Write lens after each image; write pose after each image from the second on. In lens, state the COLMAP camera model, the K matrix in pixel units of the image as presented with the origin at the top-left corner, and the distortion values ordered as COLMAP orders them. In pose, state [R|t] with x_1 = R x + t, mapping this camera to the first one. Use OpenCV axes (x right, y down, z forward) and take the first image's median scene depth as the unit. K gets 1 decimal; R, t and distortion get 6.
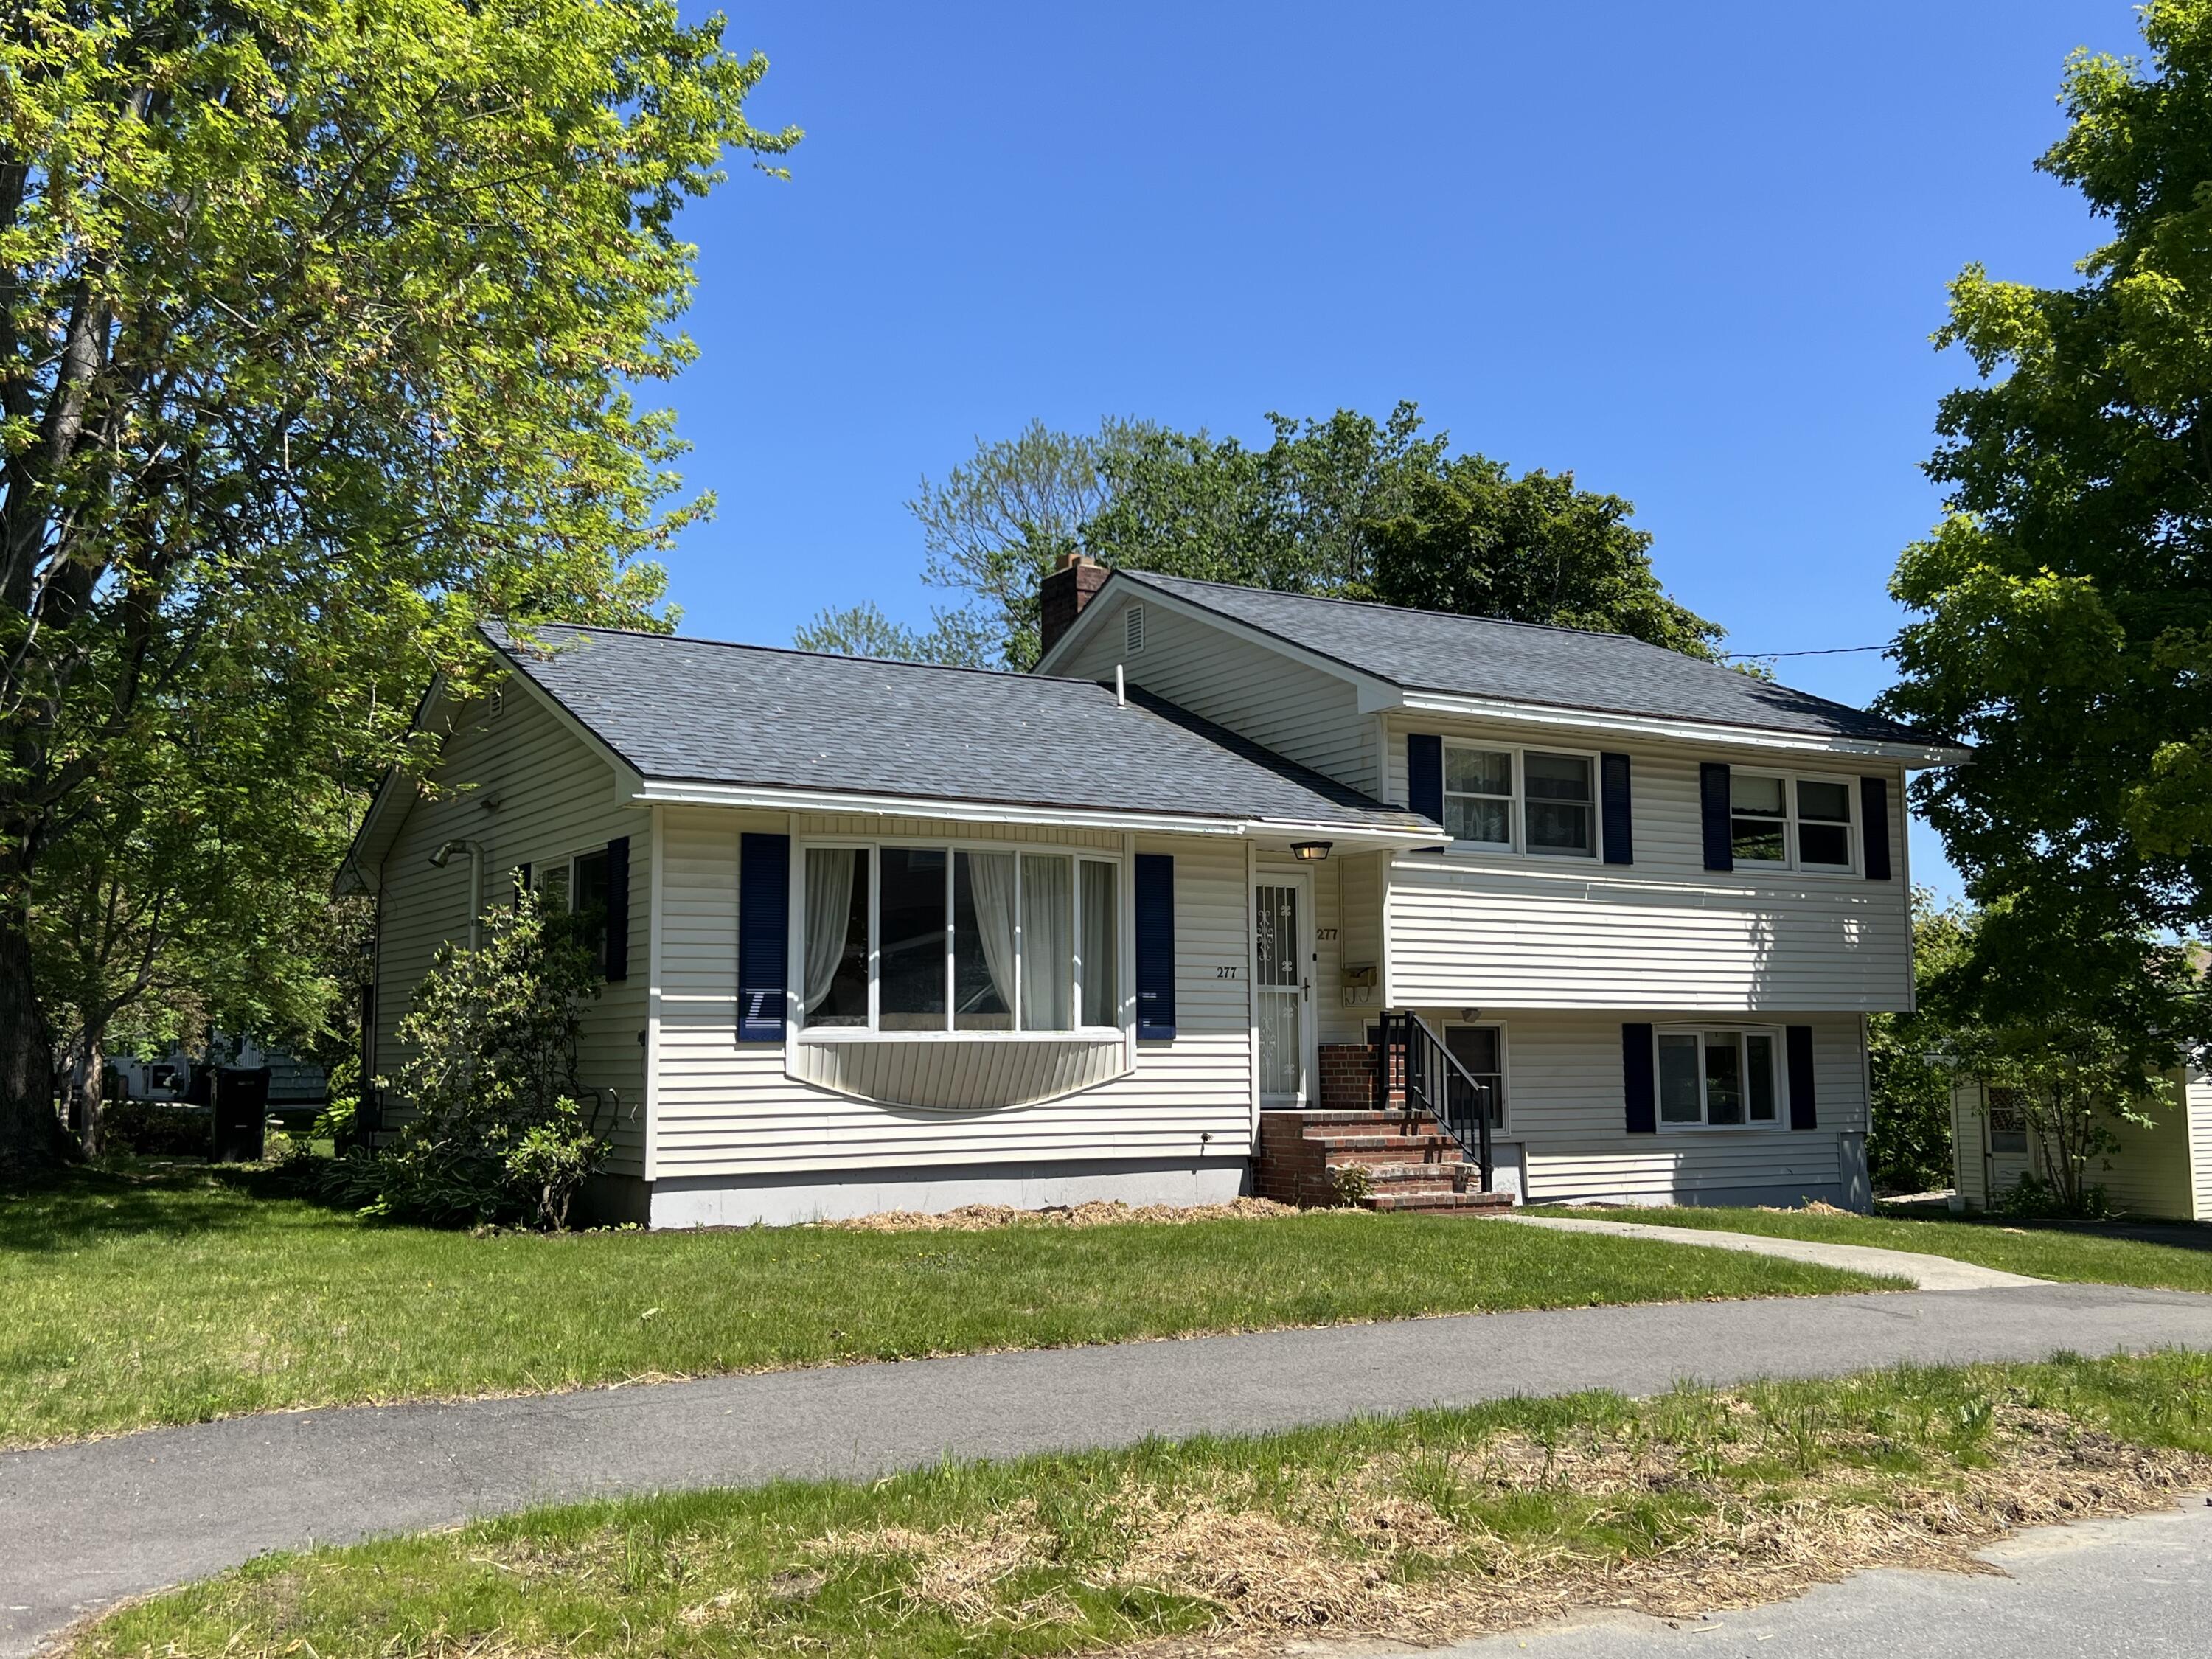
lens RADIAL K [[2126.0, 0, 1106.0], [0, 2126.0, 829.5], [0, 0, 1]] dist [0.003072, 0.000460]
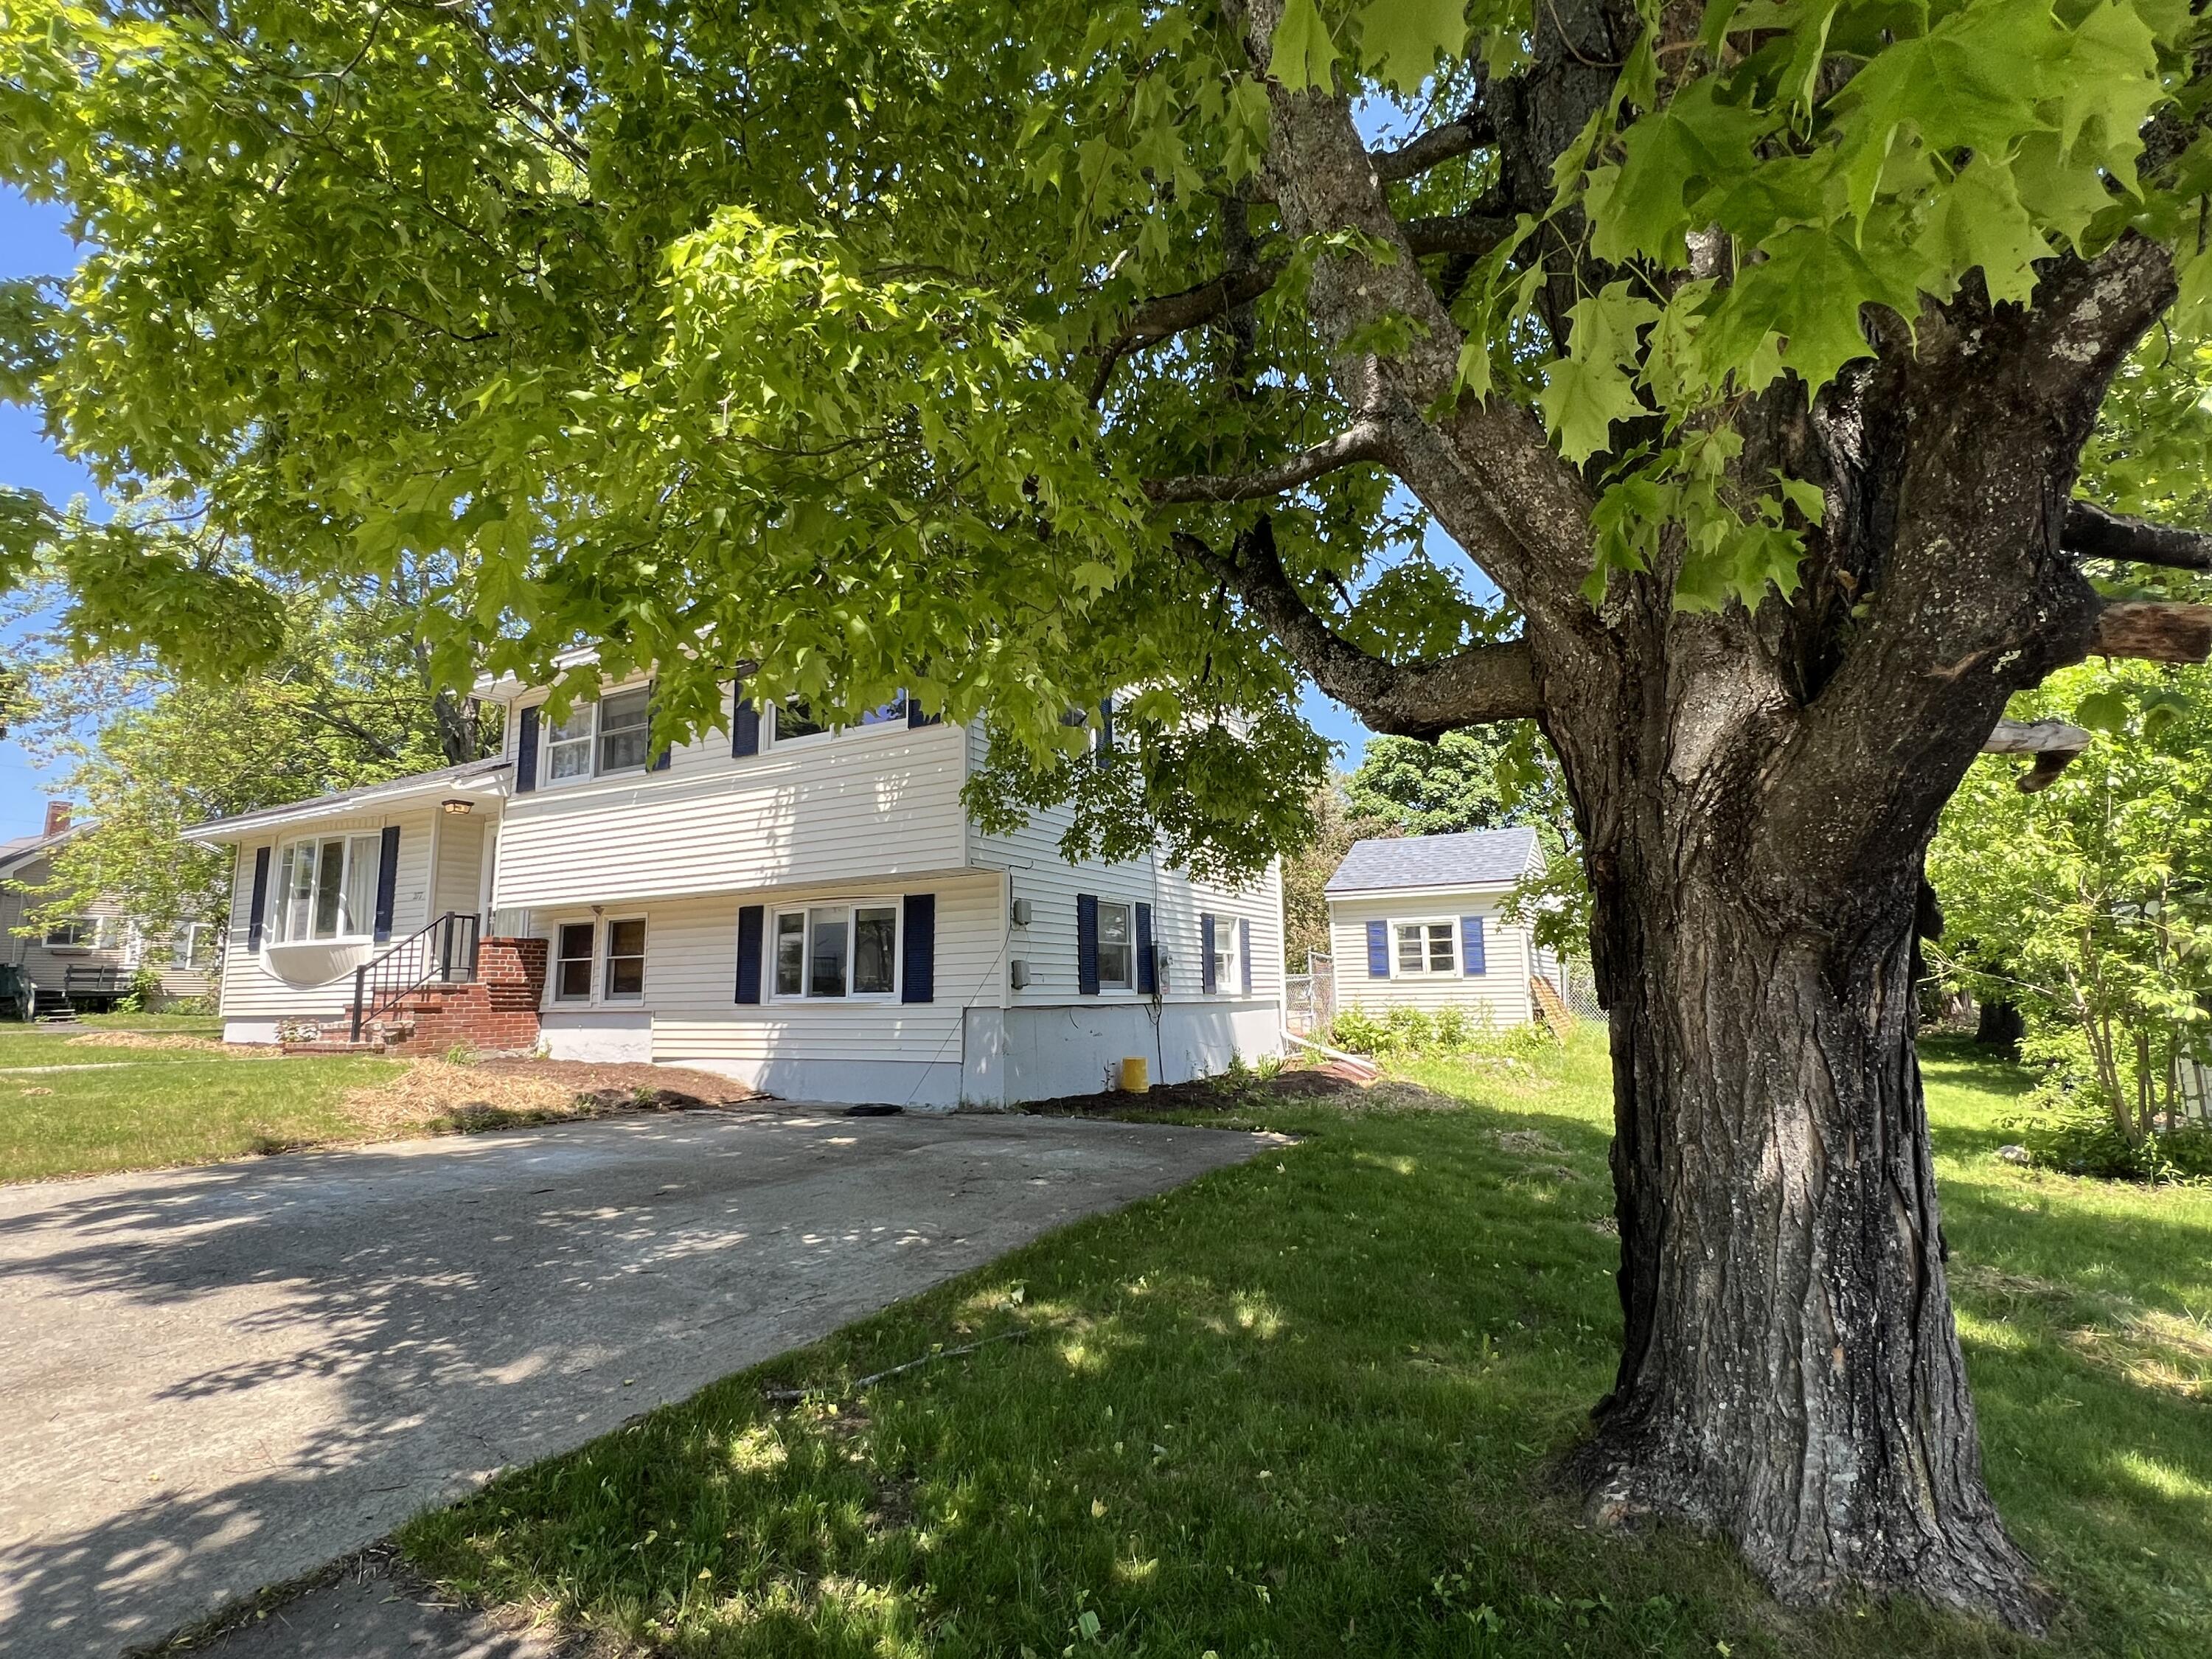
lens RADIAL K [[1103.0, 0, 1106.0], [0, 1103.0, 829.5], [0, 0, 1]] dist [-0.000103, -0.000172]
pose [[0.474788, -0.131544, -0.870214, 0.864059], [0.111464, 0.989793, -0.088804, 0.126978], [0.873013, -0.054835, 0.484605, 0.906475]]
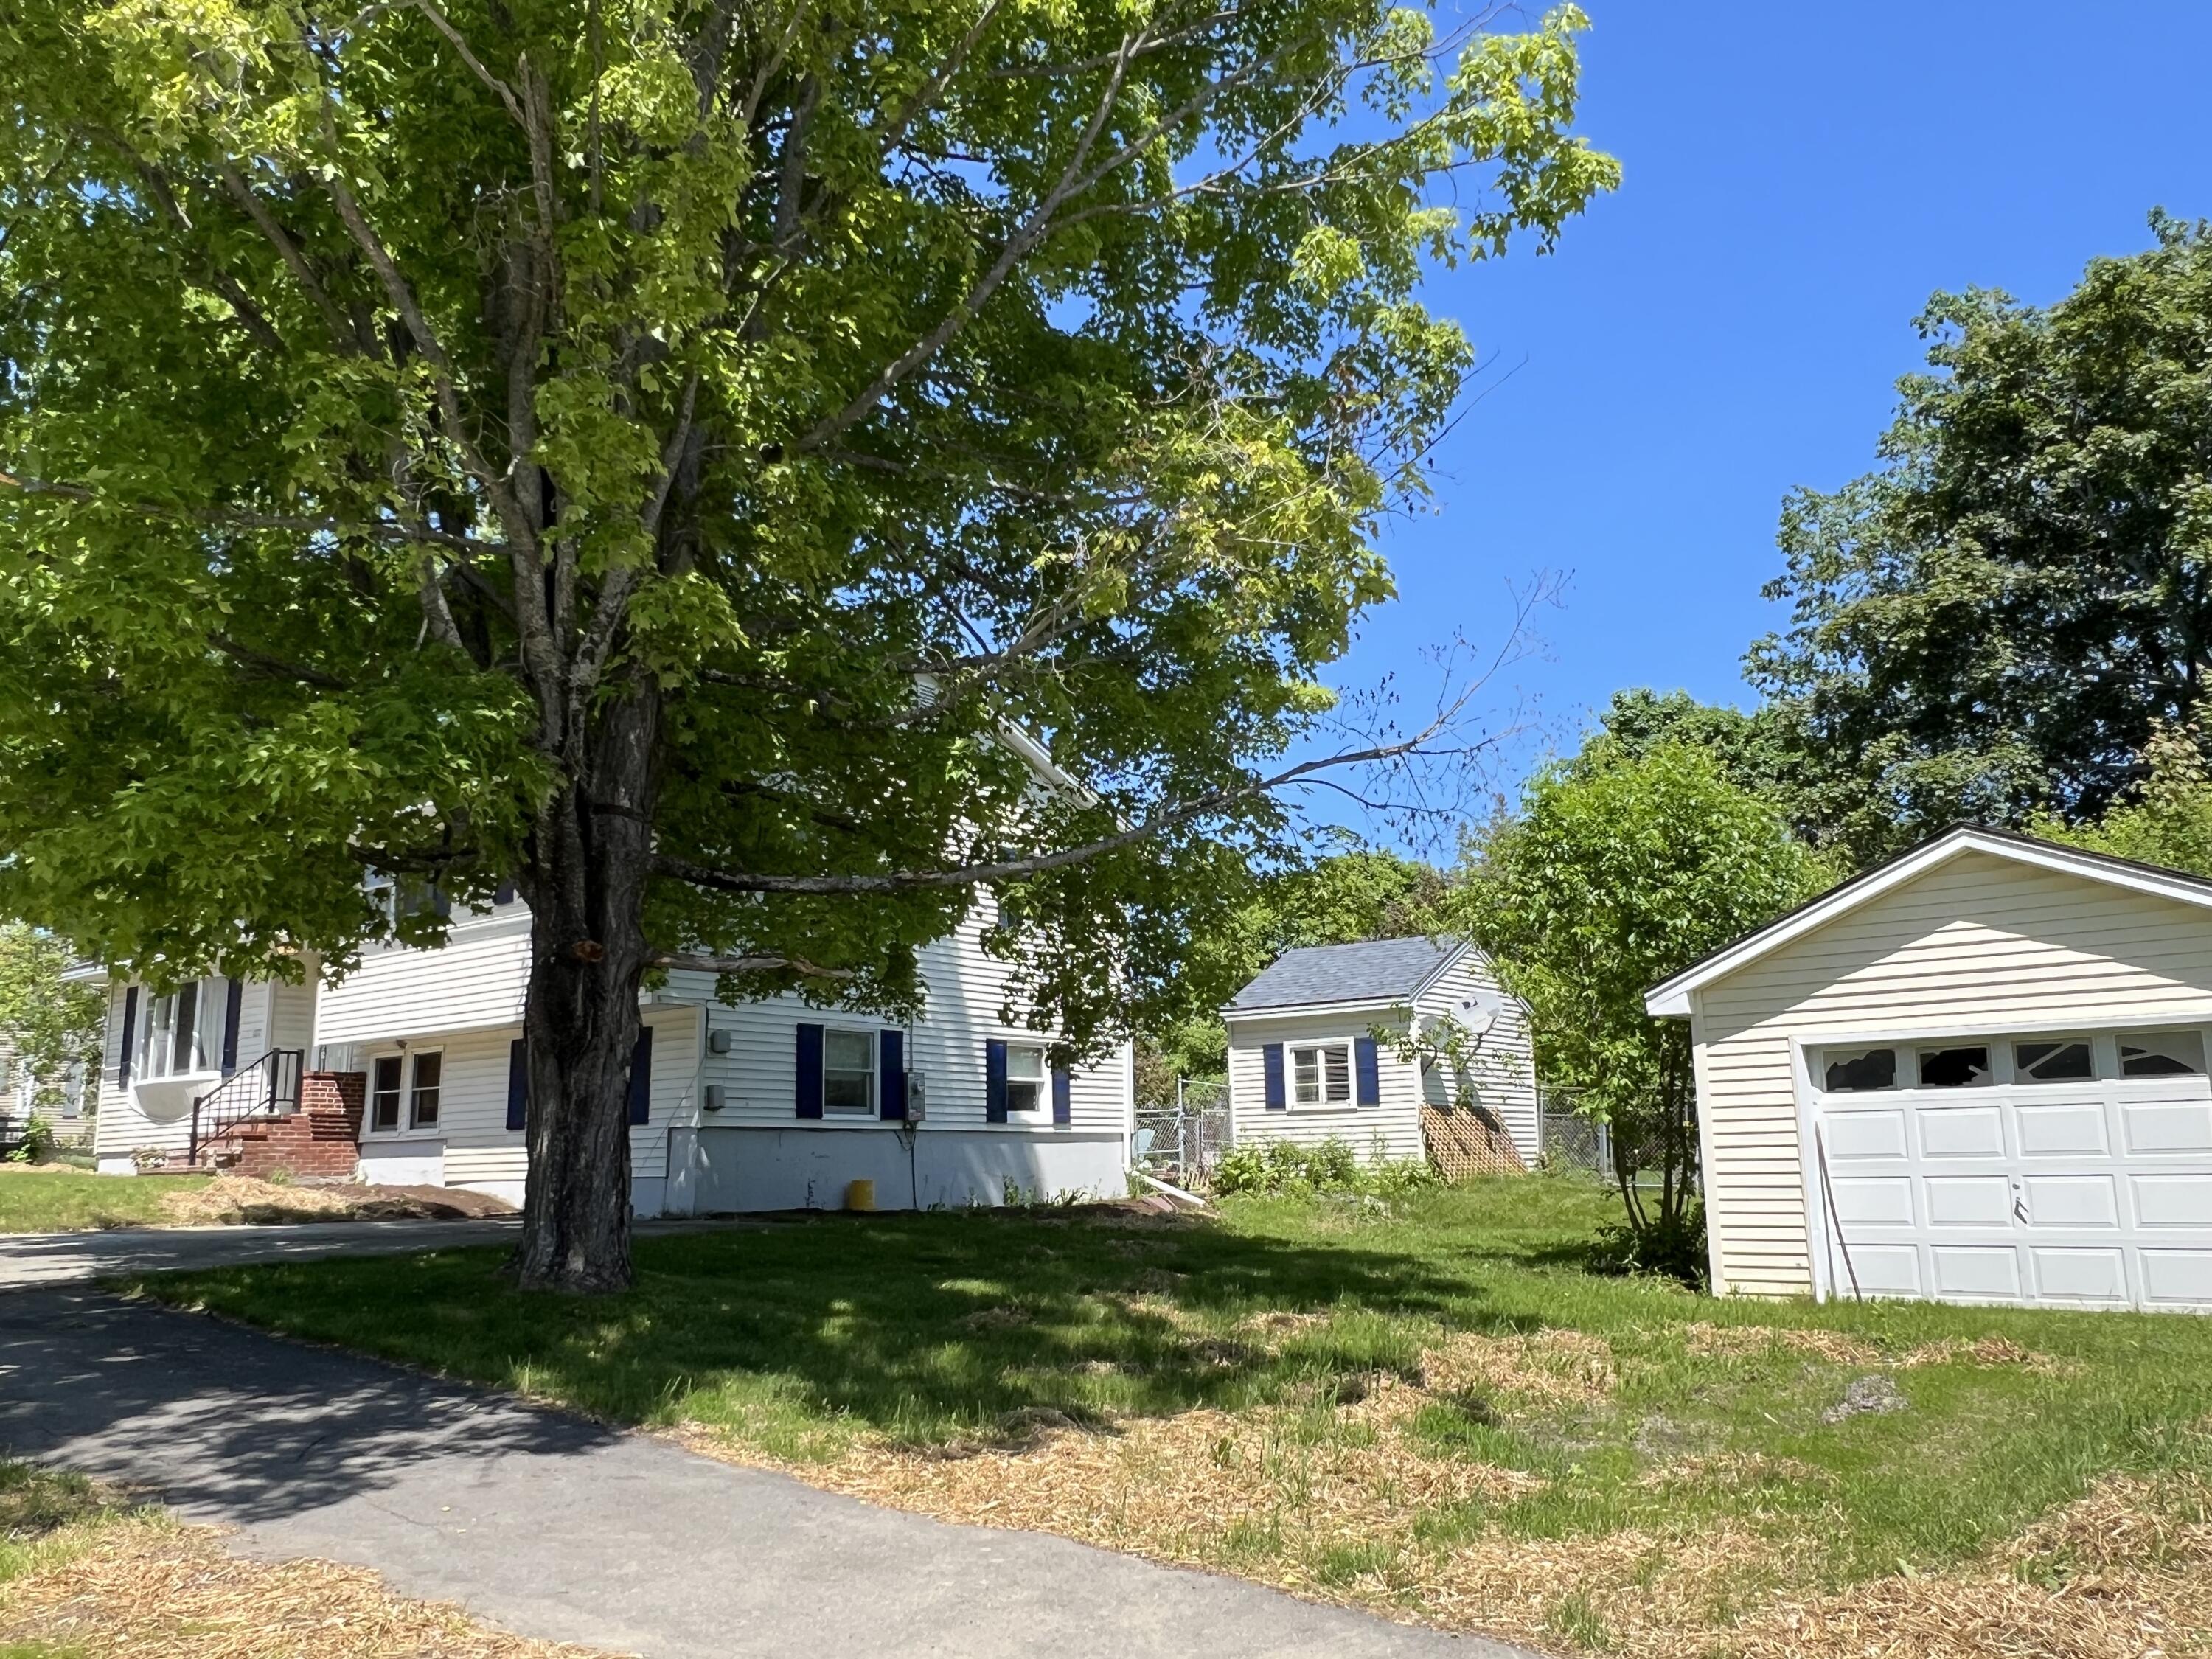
lens RADIAL K [[1756.1, 0, 1106.0], [0, 1756.1, 829.5], [0, 0, 1]] dist [0.003108, 0.006186]
pose [[0.312626, -0.180909, -0.932490, 1.330096], [0.121335, 0.981260, -0.149692, 0.167962], [0.942095, -0.066346, 0.328718, 1.016443]]
